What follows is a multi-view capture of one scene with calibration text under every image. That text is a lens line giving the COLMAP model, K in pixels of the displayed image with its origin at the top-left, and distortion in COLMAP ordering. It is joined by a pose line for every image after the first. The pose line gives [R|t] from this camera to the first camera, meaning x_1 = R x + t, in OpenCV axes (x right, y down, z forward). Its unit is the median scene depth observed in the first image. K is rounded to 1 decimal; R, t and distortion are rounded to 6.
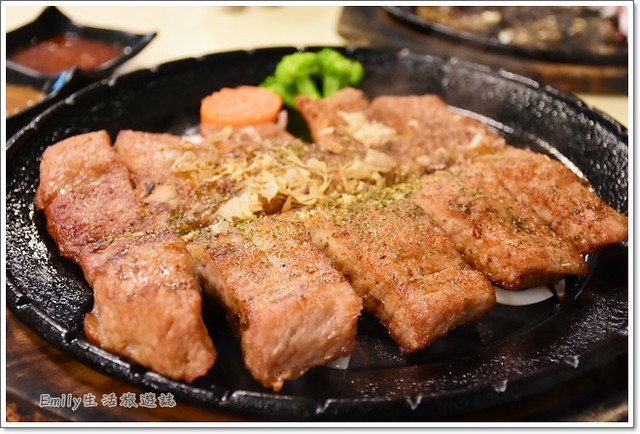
lens RADIAL K [[1025.1, 0, 320.0], [0, 1025.1, 217.0], [0, 0, 1]] dist [0.094929, -0.008585]
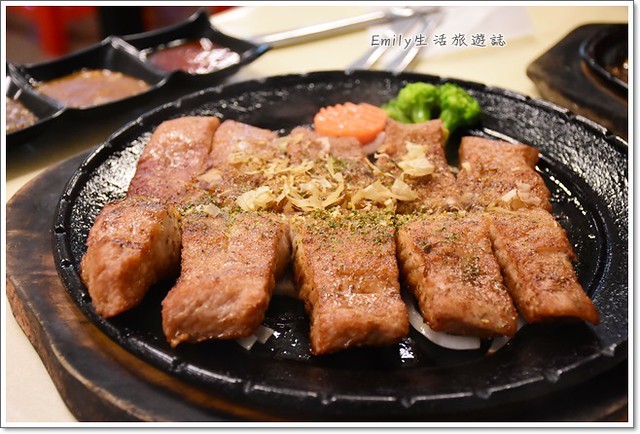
lens RADIAL K [[1025.1, 0, 320.0], [0, 1025.1, 217.0], [0, 0, 1]] dist [0.094929, -0.008585]
pose [[0.872636, 0.231880, -0.429813, 0.548225], [-0.230324, 0.971473, 0.056481, -0.081967], [0.430648, 0.049709, 0.901150, -0.029041]]
